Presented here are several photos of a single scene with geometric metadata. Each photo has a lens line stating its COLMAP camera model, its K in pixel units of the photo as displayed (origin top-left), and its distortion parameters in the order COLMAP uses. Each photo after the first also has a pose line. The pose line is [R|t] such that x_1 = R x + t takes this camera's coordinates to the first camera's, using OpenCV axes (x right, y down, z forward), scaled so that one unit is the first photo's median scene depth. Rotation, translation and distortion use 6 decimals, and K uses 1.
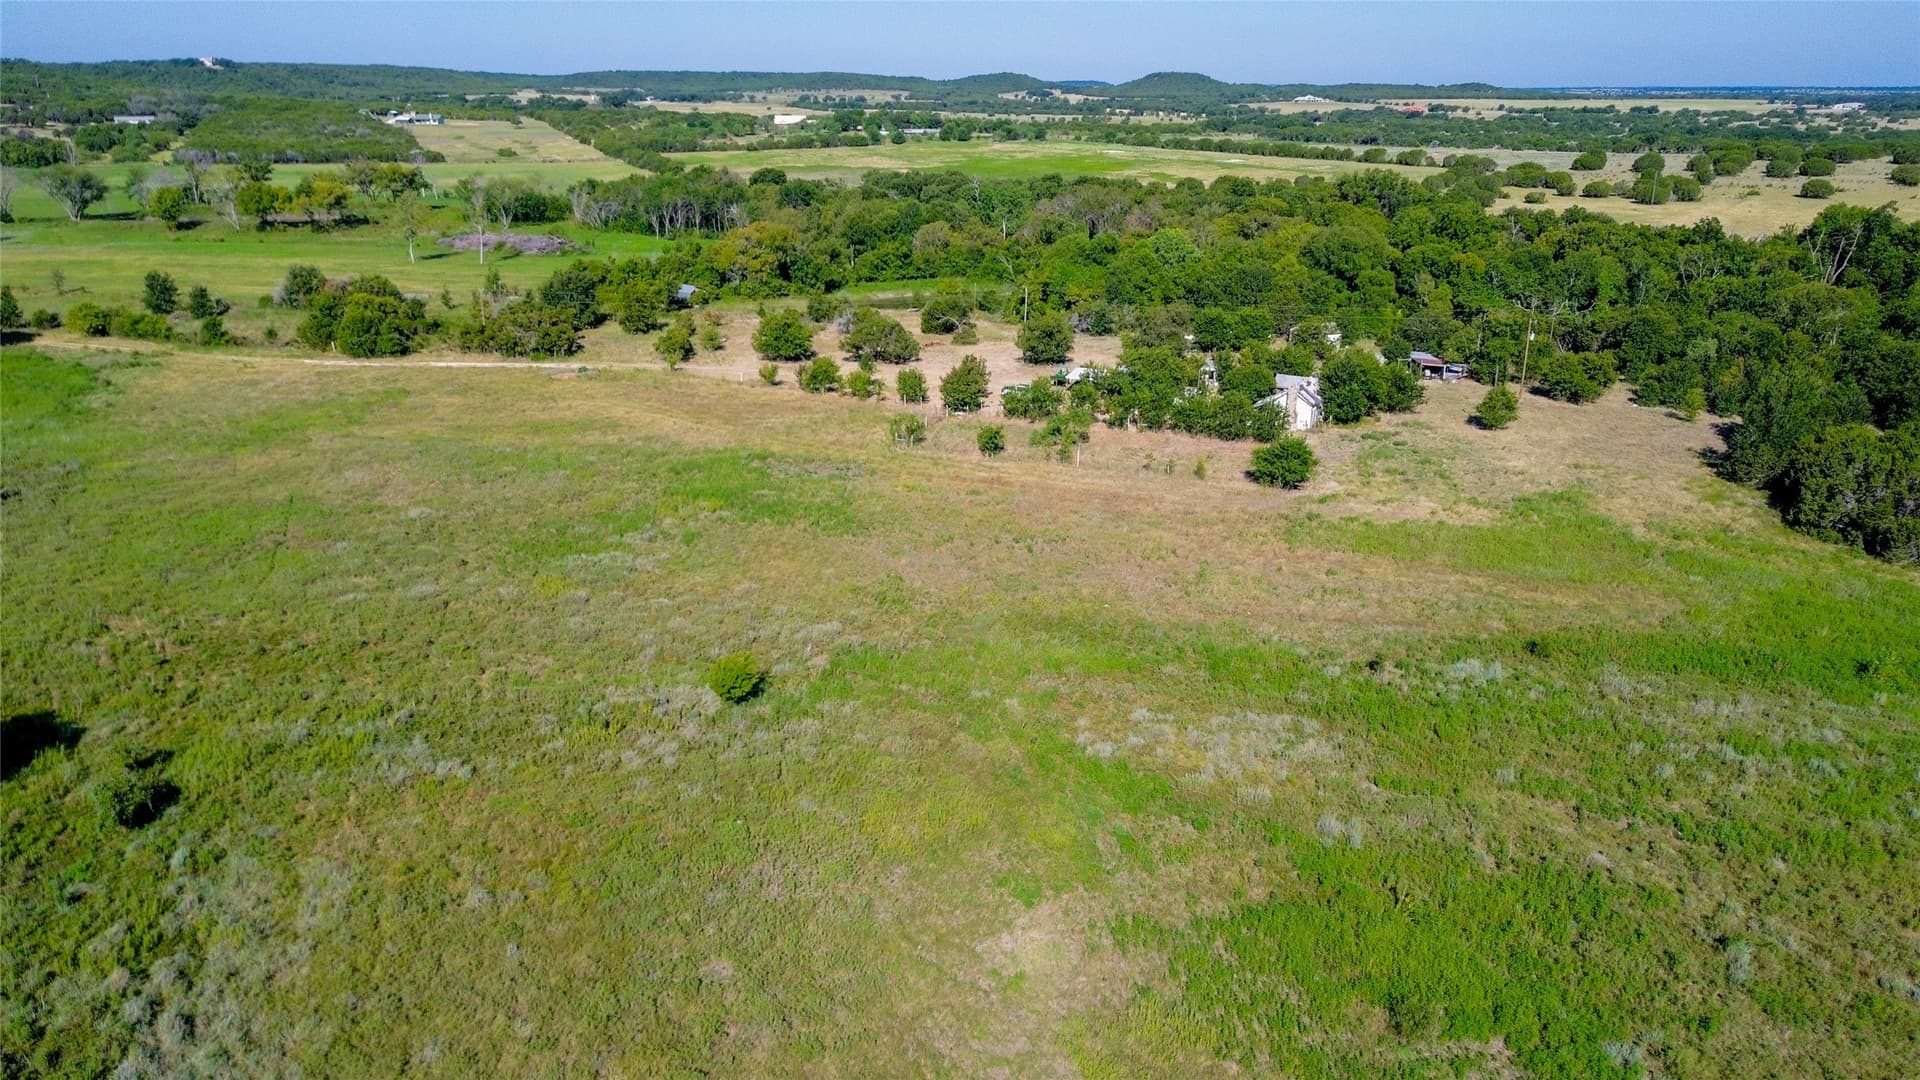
lens RADIAL K [[1356.2, 0, 960.0], [0, 1356.2, 540.0], [0, 0, 1]] dist [0.076889, -0.079811]
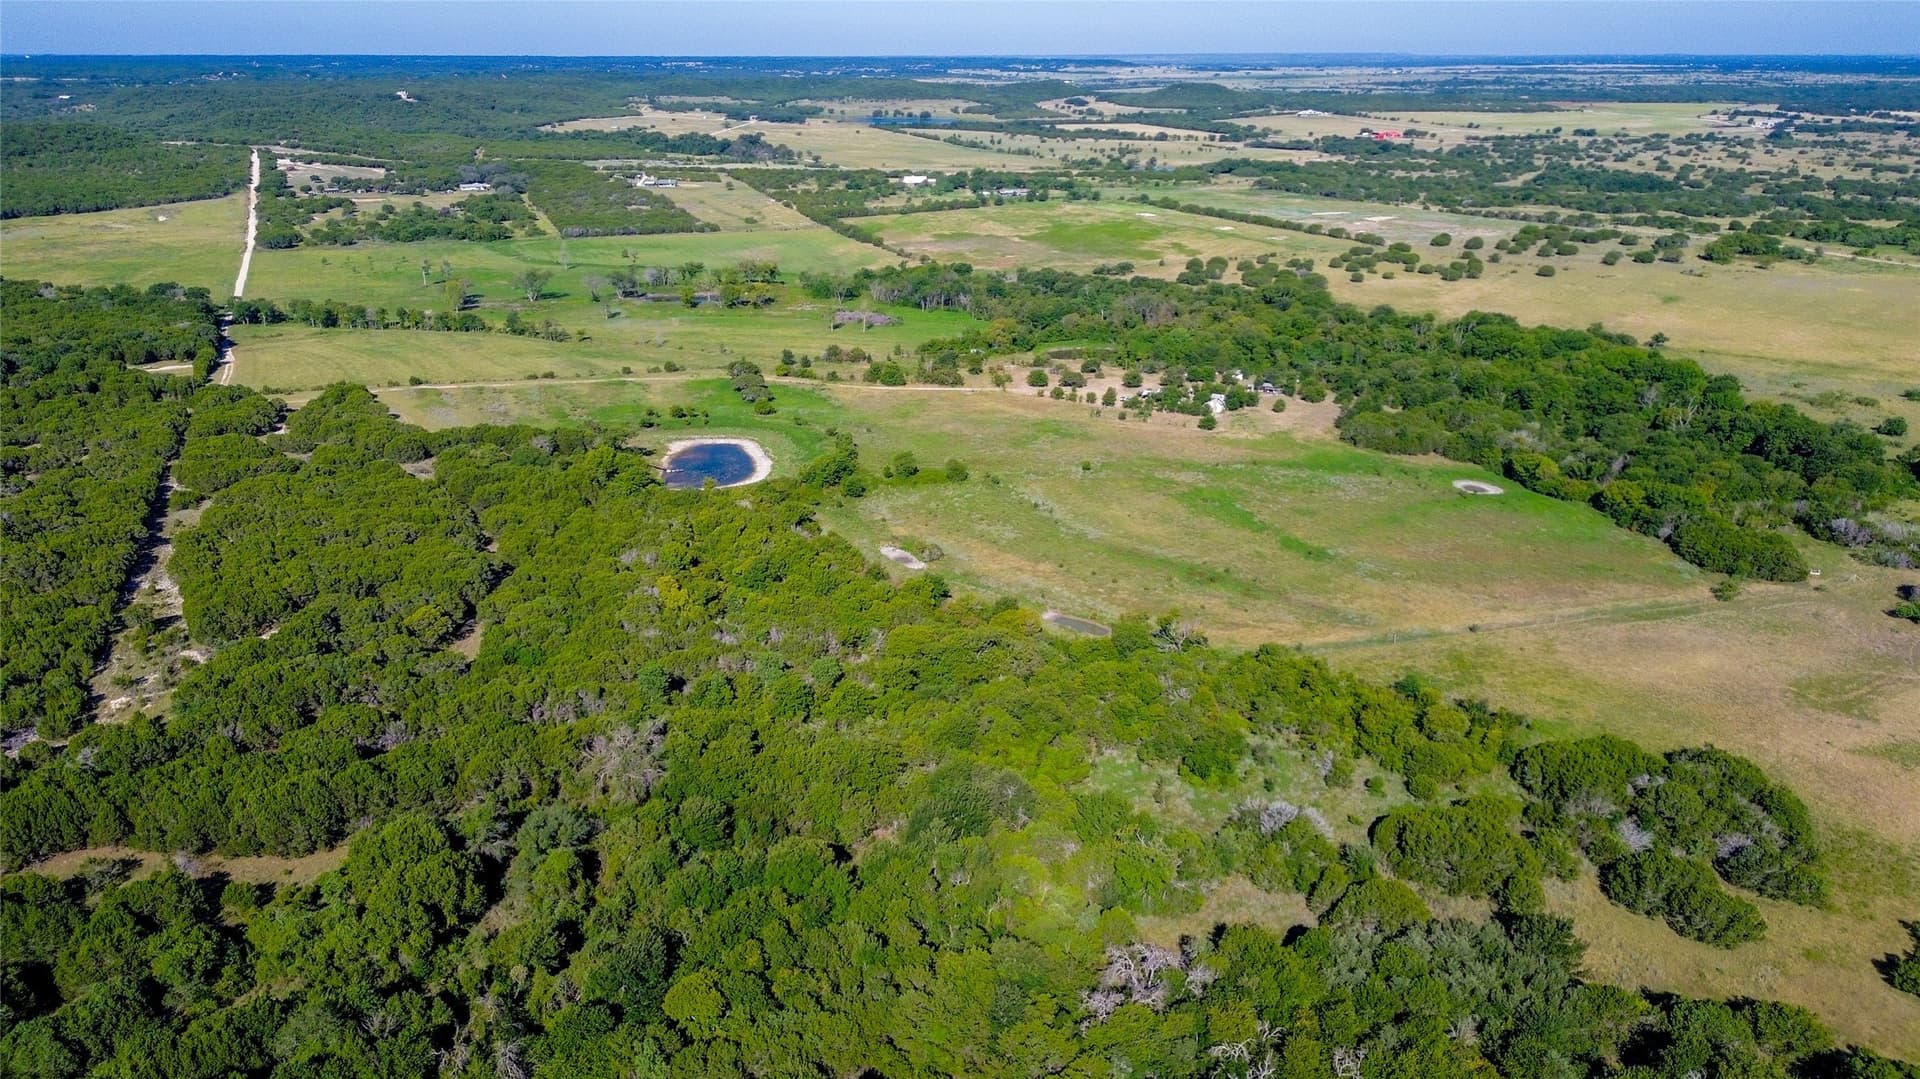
lens RADIAL K [[1356.2, 0, 960.0], [0, 1356.2, 539.5], [0, 0, 1]] dist [0.076889, -0.079811]
pose [[0.999887, 0.003148, -0.014703, -0.250934], [-0.002752, 0.999634, 0.026896, 0.108513], [0.014783, -0.026852, 0.999530, -1.807636]]
